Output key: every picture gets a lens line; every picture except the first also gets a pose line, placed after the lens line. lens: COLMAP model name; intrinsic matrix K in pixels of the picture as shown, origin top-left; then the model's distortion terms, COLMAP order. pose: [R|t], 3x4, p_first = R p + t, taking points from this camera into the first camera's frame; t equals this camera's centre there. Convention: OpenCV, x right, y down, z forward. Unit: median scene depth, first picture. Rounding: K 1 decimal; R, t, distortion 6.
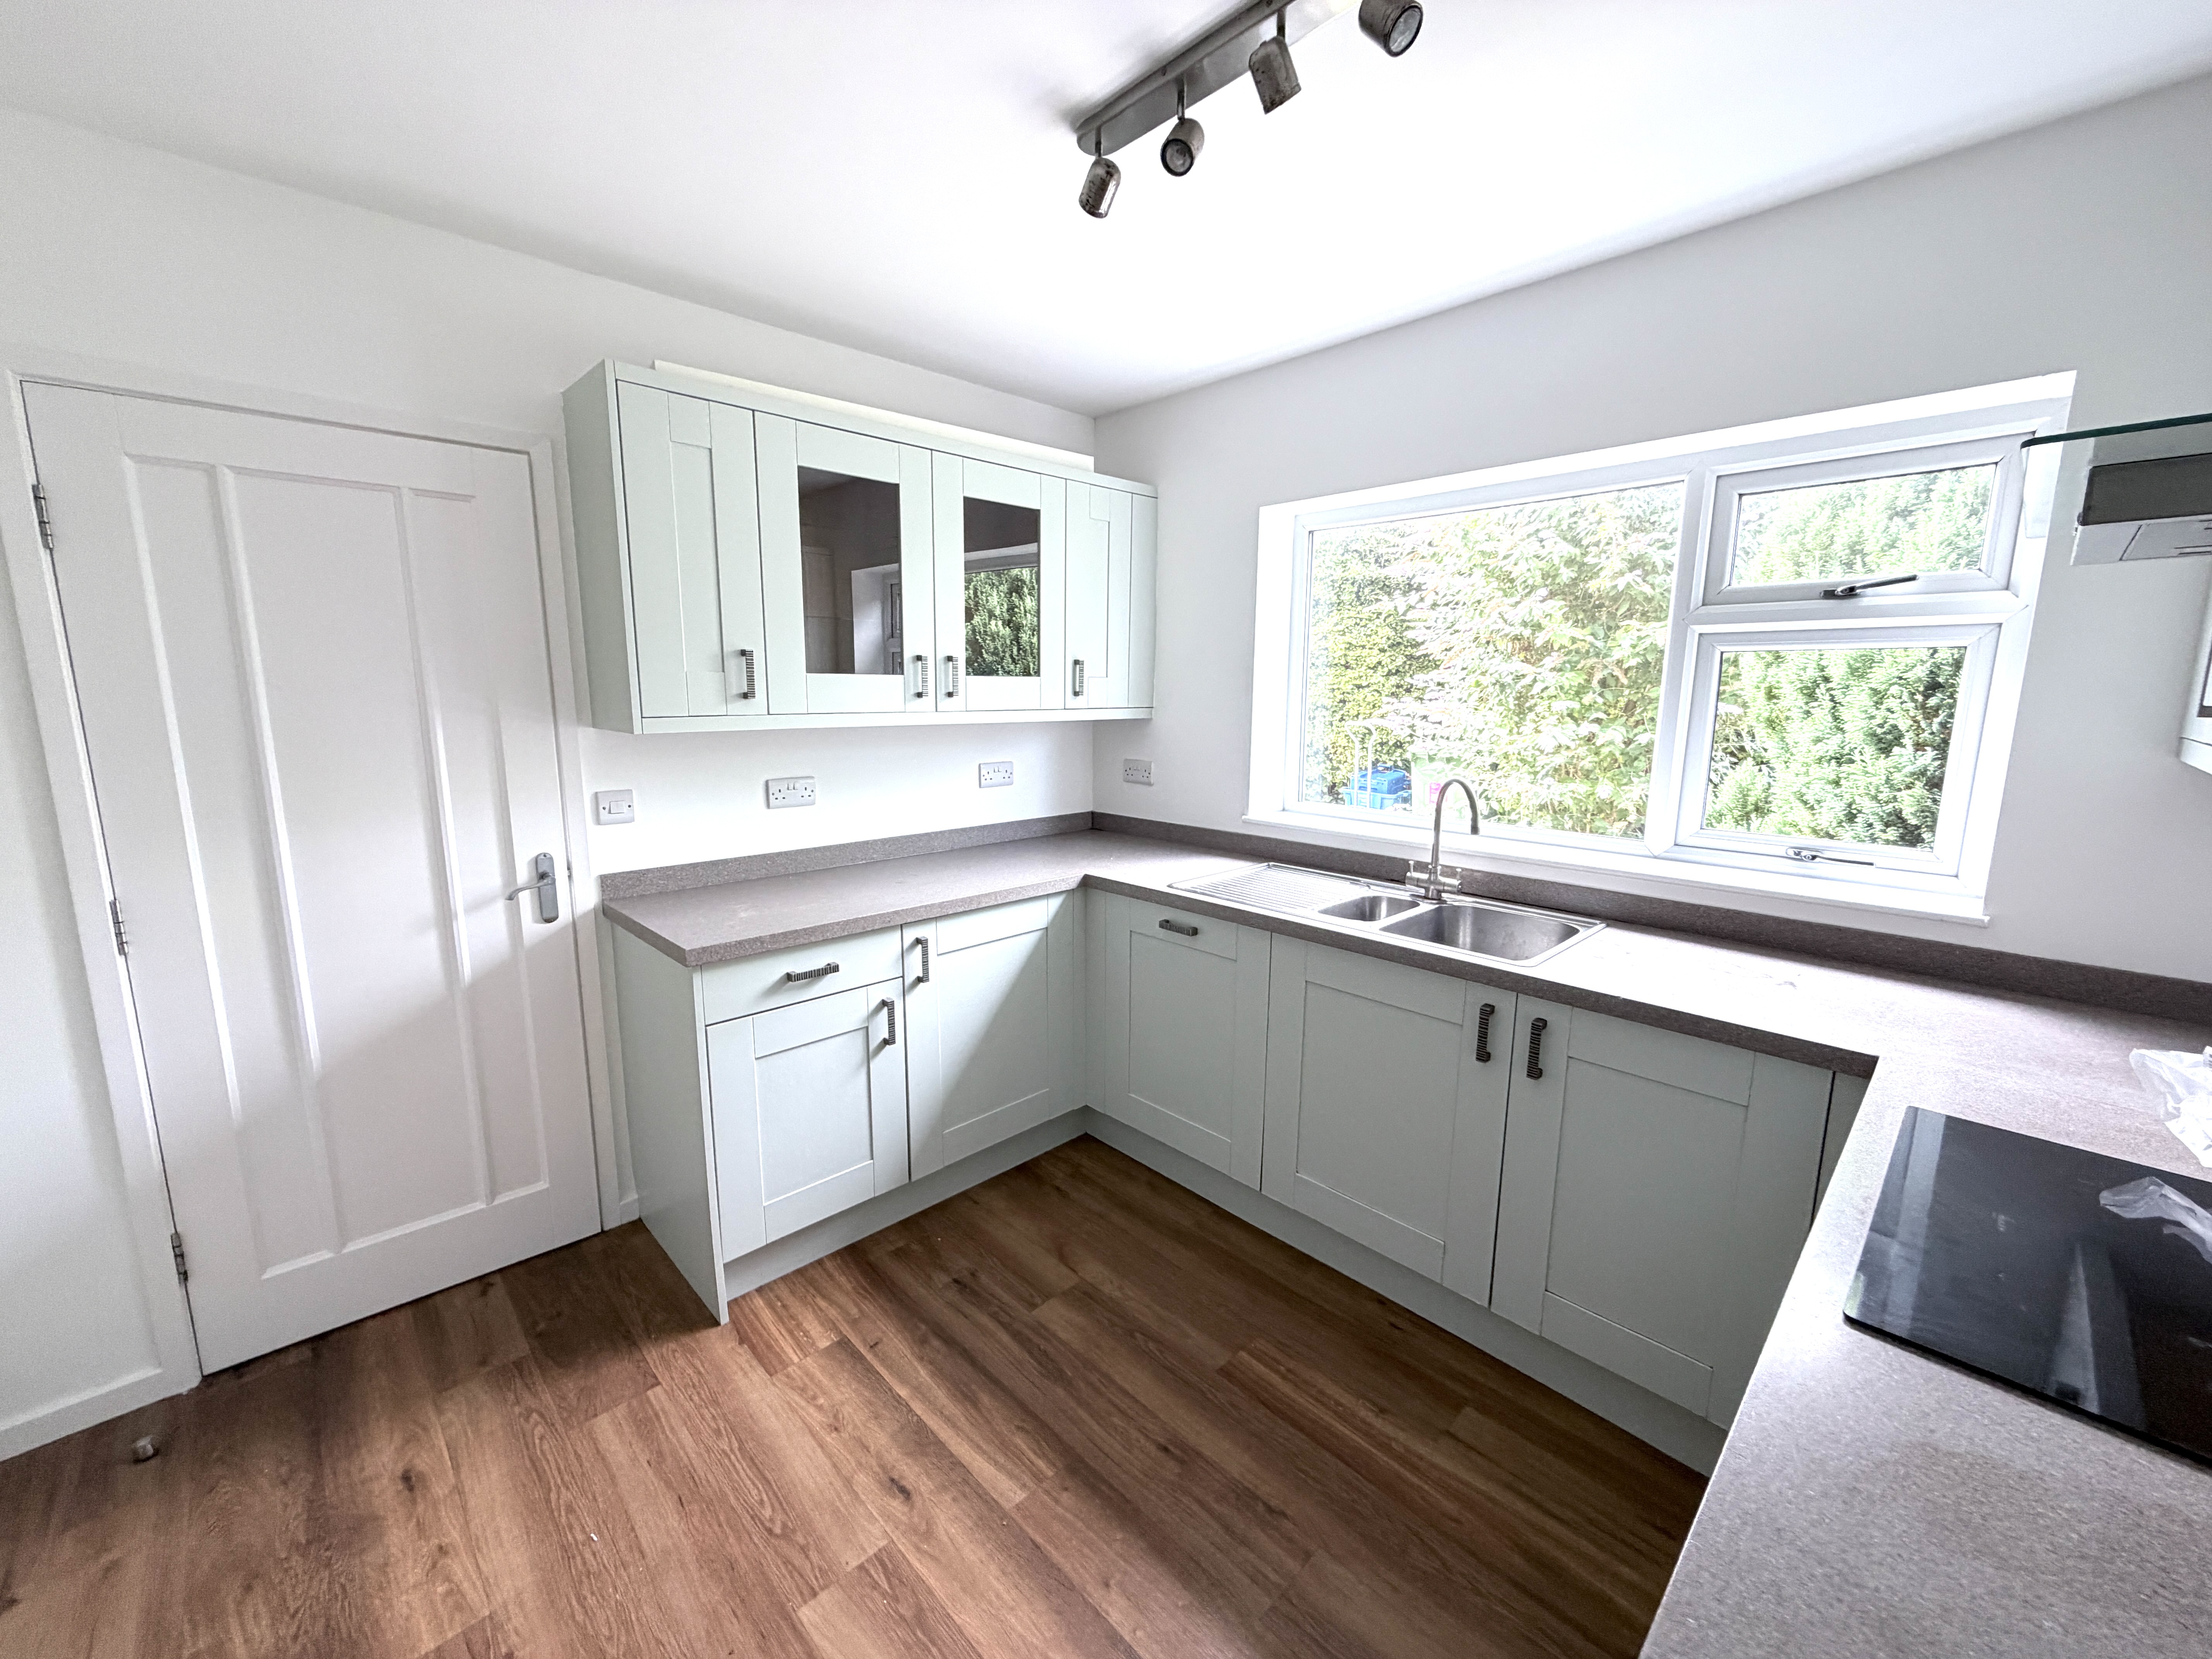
lens RADIAL K [[878.0, 0, 1097.7], [0, 878.0, 835.0], [0, 0, 1]] dist [-0.002380, 0.000685]
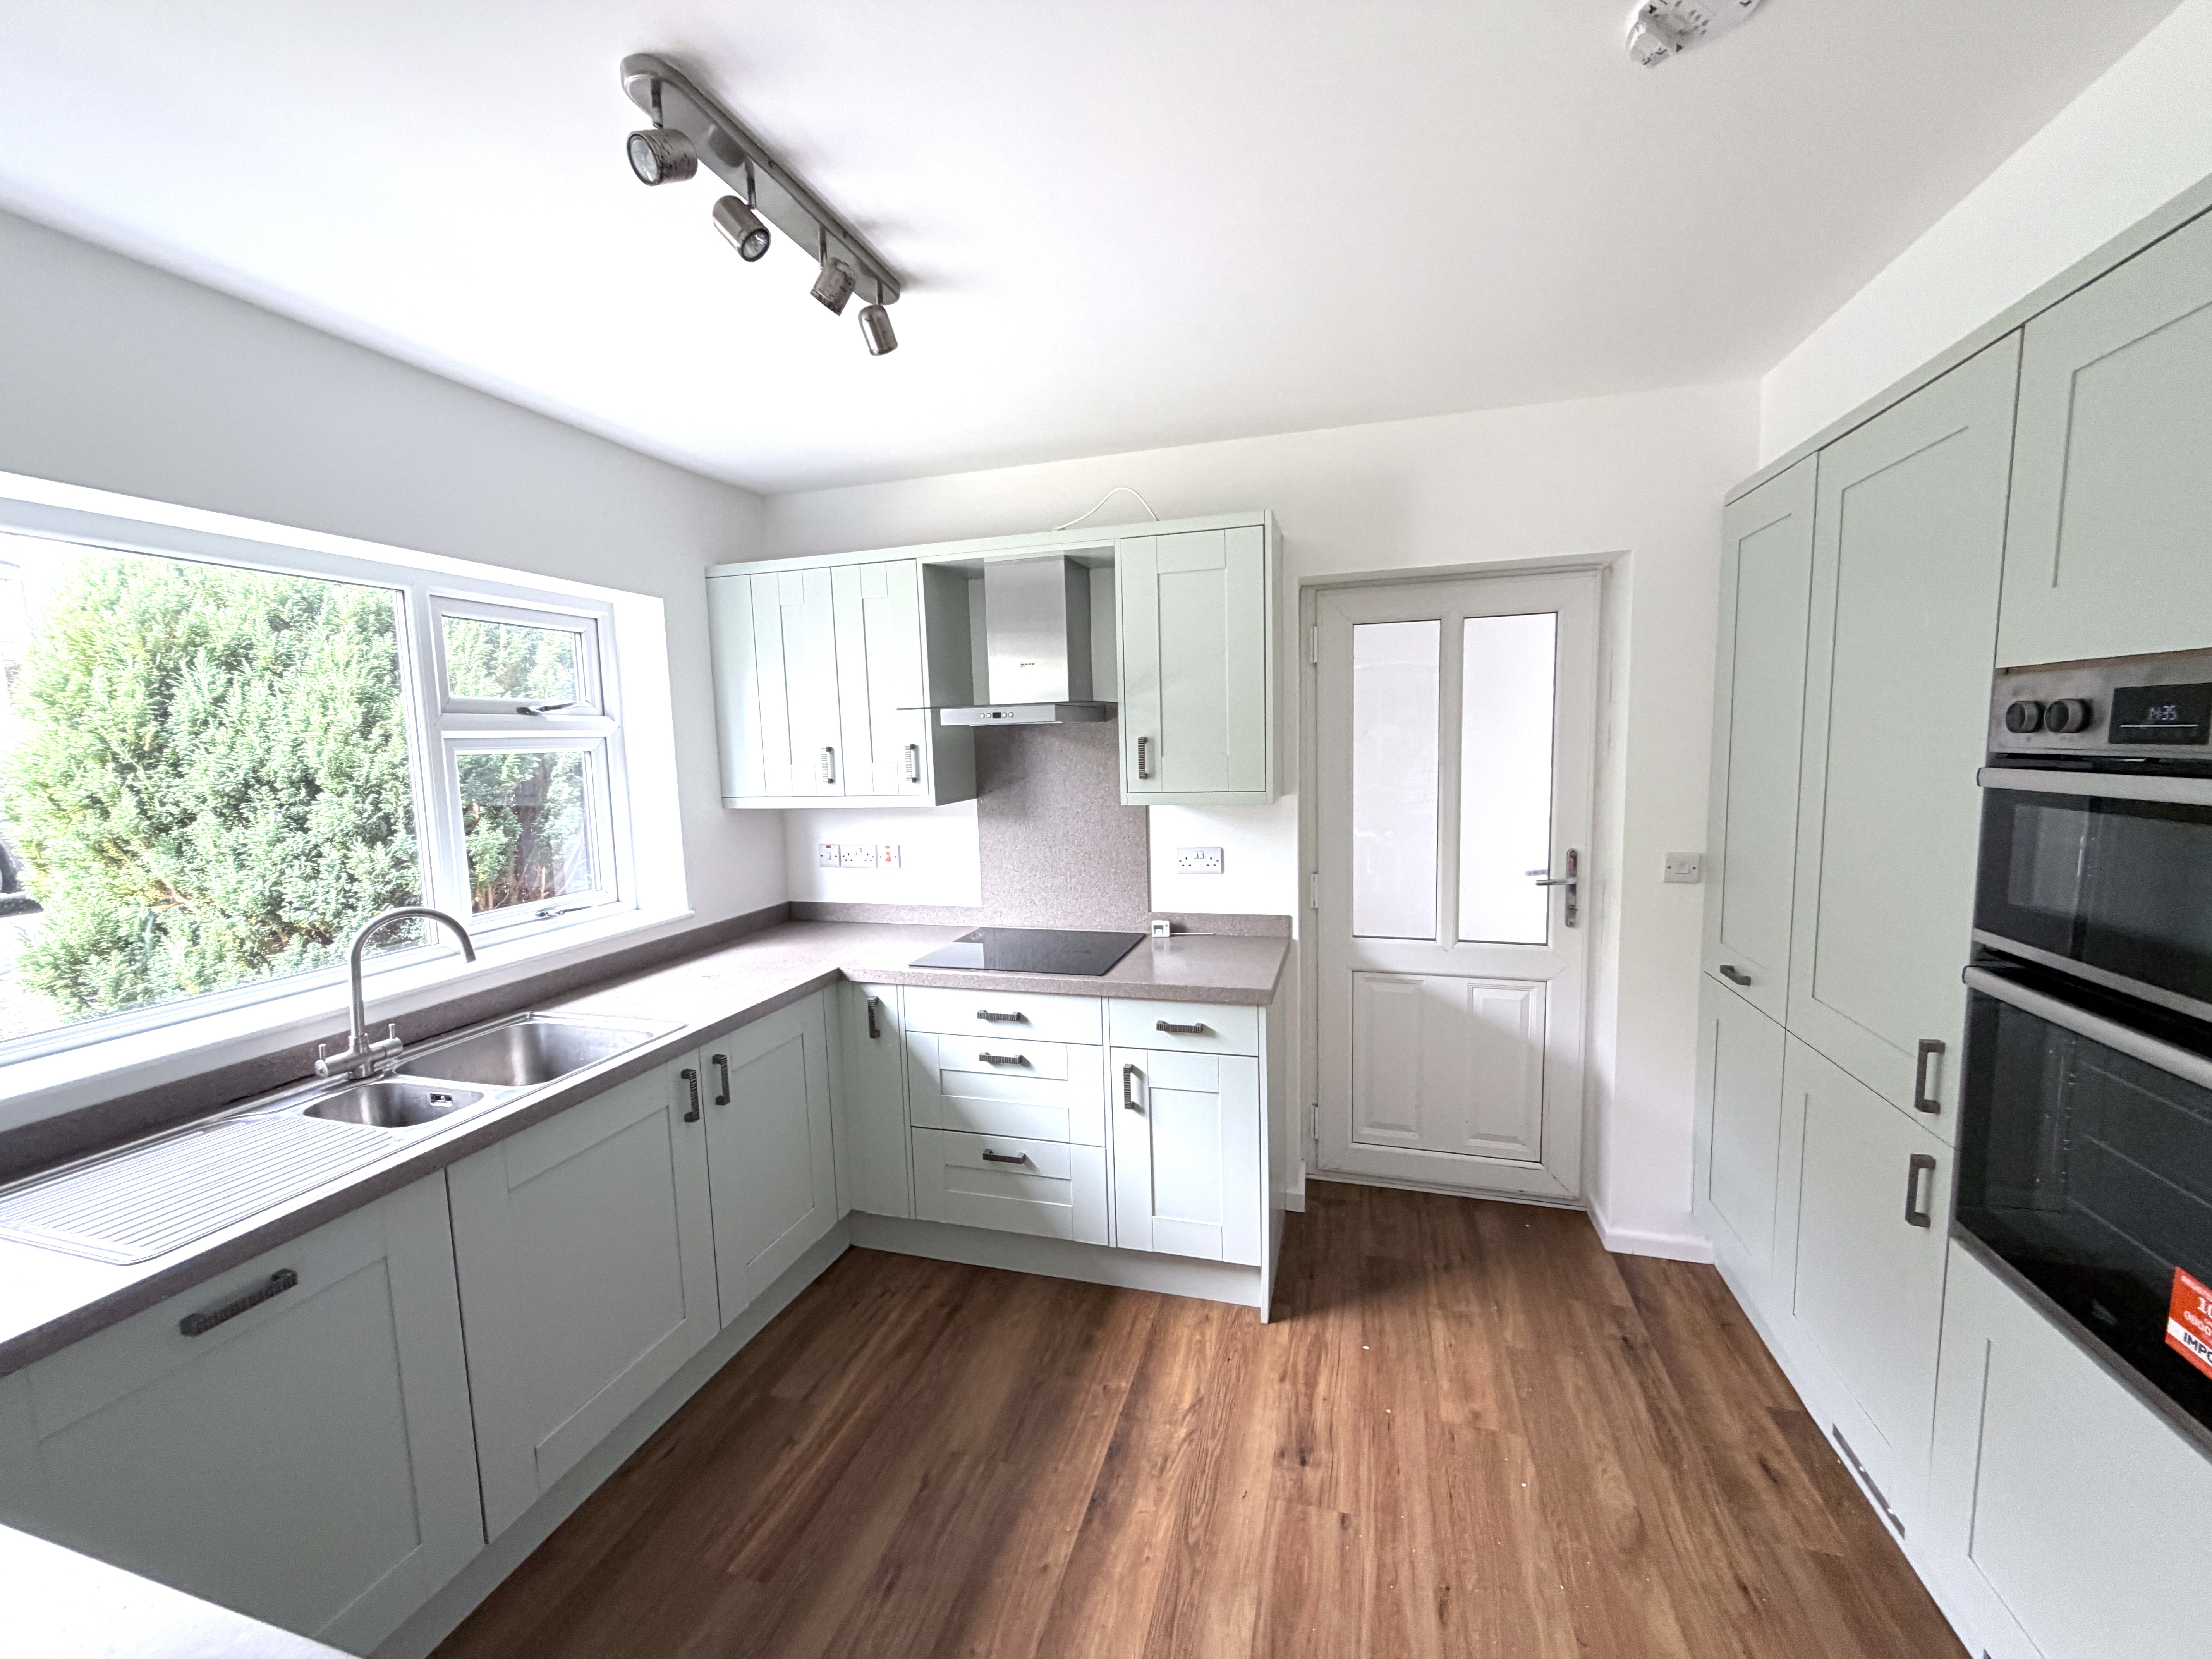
lens RADIAL K [[878.0, 0, 1100.0], [0, 878.0, 831.8], [0, 0, 1]] dist [-0.002380, 0.000685]
pose [[-0.497132, -0.082937, 0.863702, -0.784616], [0.170276, 0.966740, 0.190840, -0.231565], [-0.850803, 0.241940, -0.466475, 1.046543]]
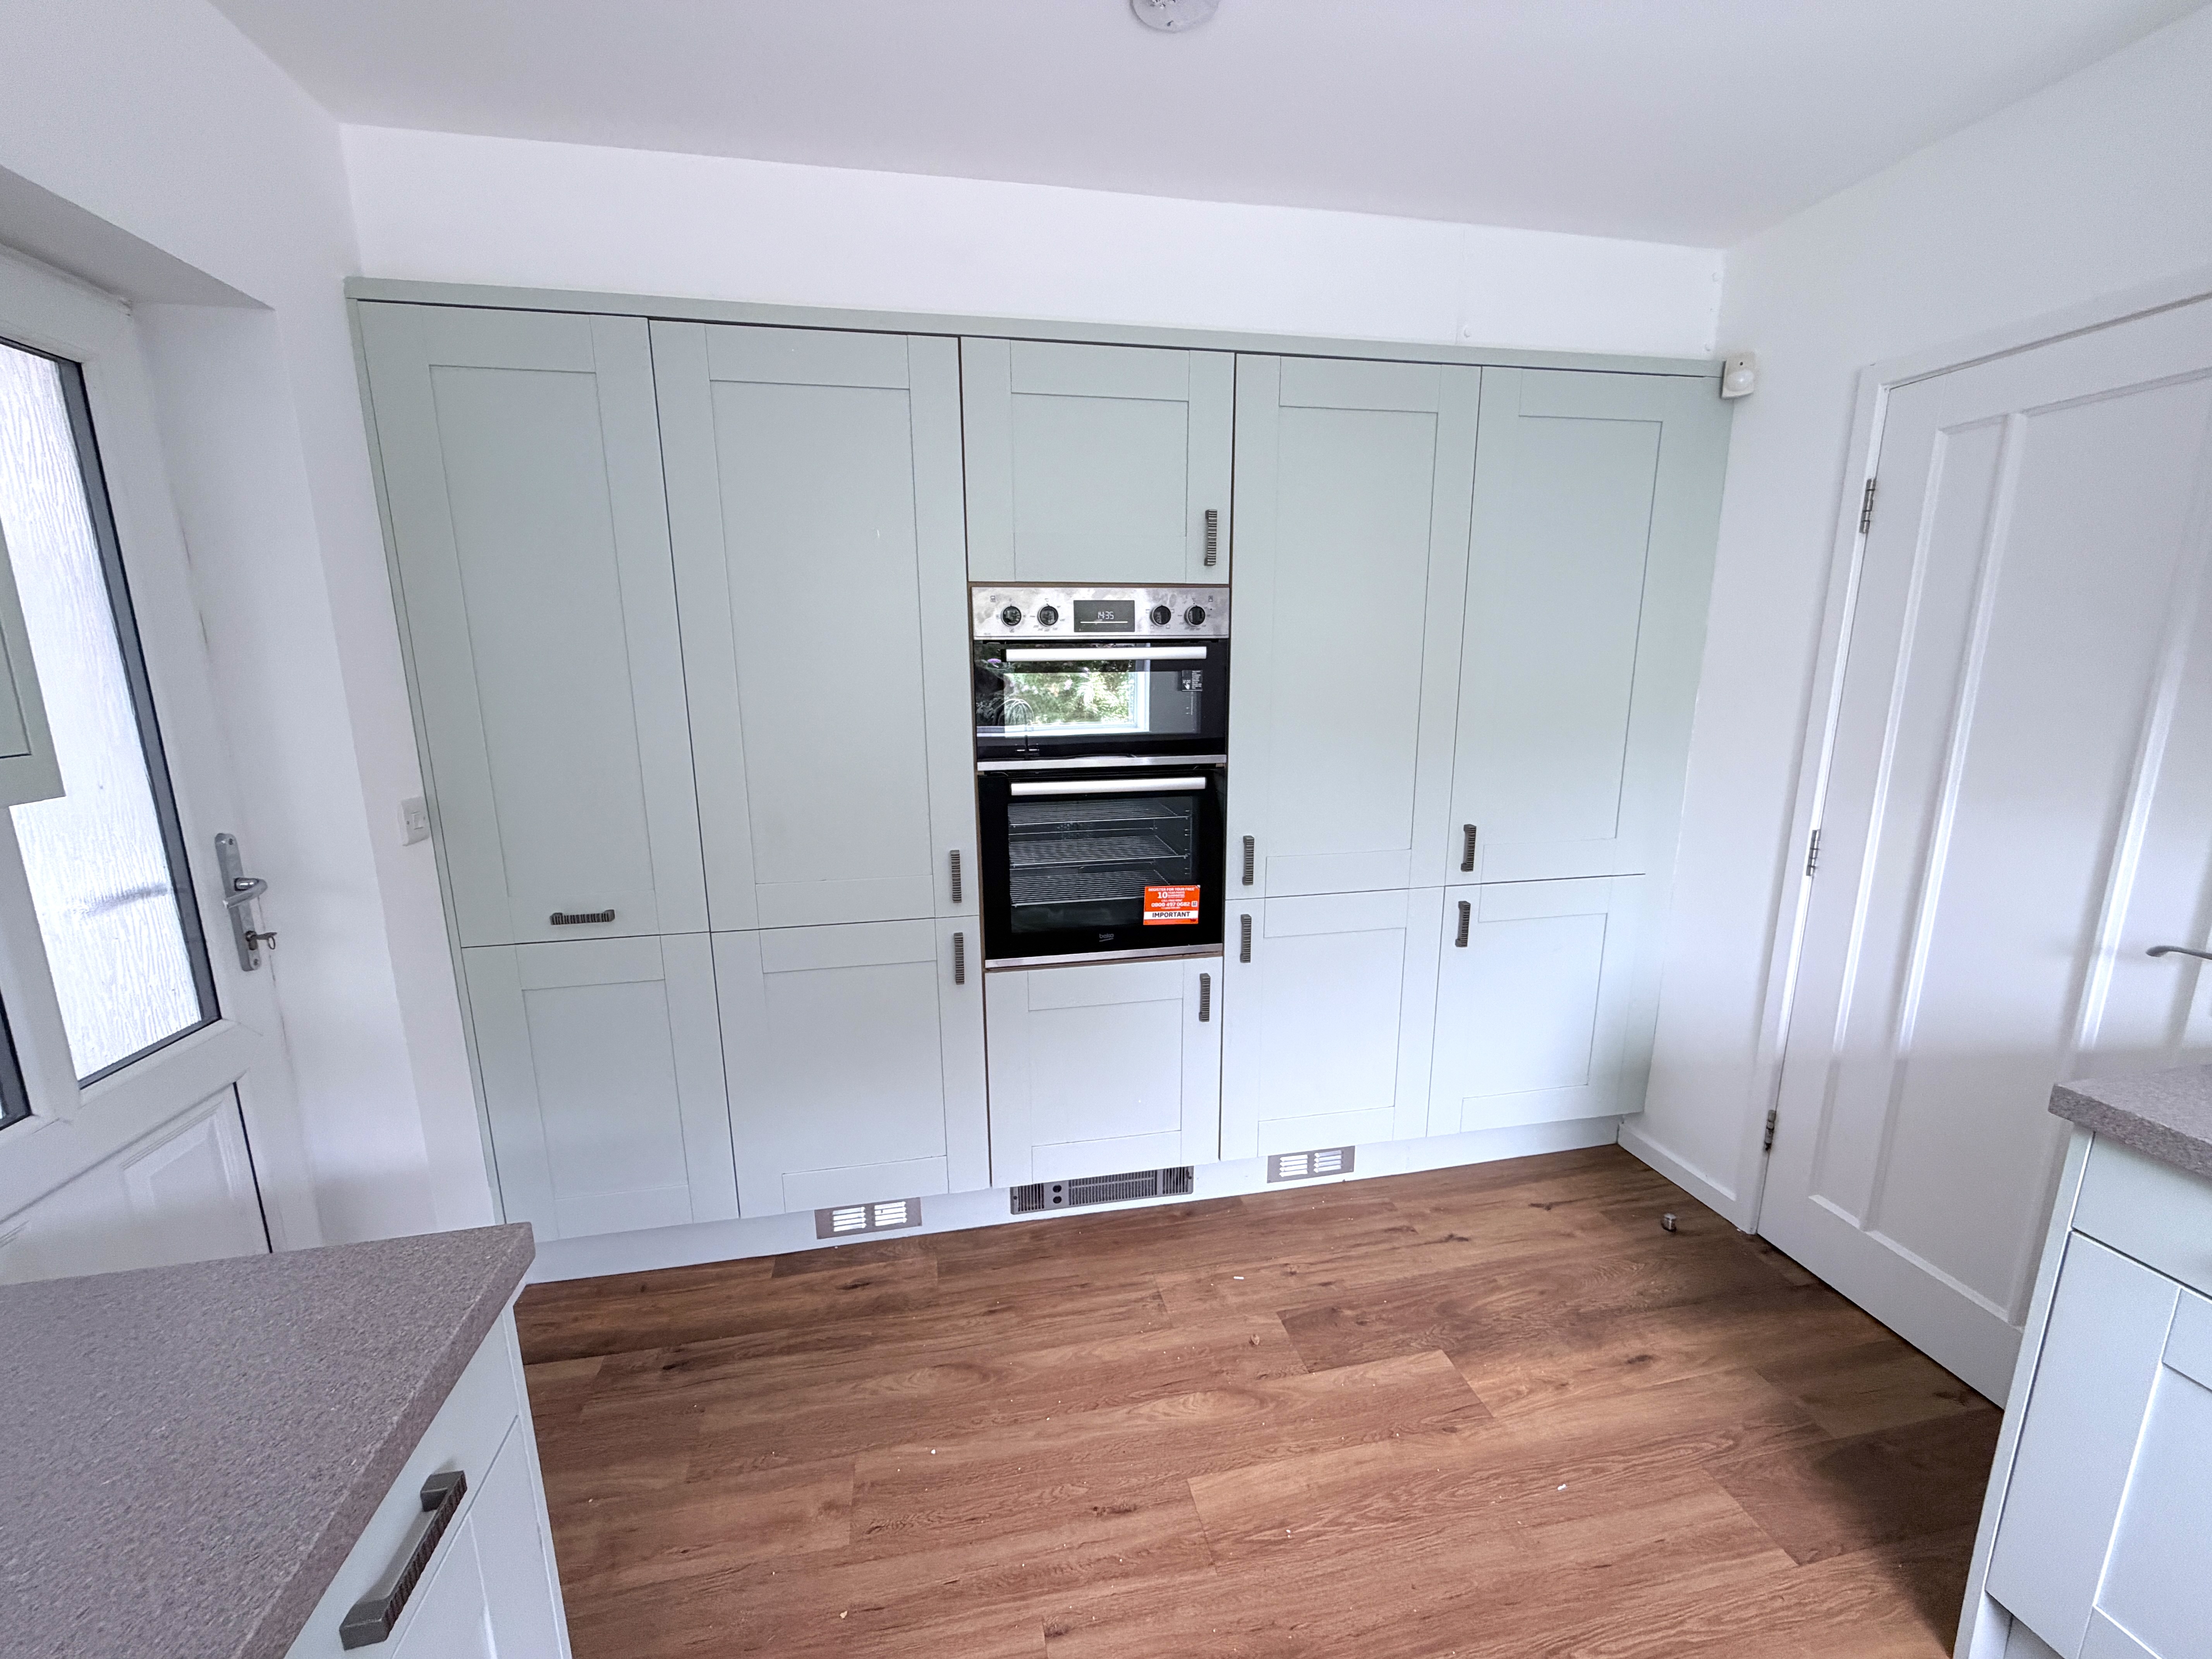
lens RADIAL K [[878.0, 0, 1094.9], [0, 878.0, 833.0], [0, 0, 1]] dist [-0.002380, 0.000685]
pose [[-0.539649, 0.168839, -0.824786, 0.384494], [-0.134293, 0.949876, 0.282313, -0.122808], [0.831111, 0.263113, -0.489925, 0.750960]]
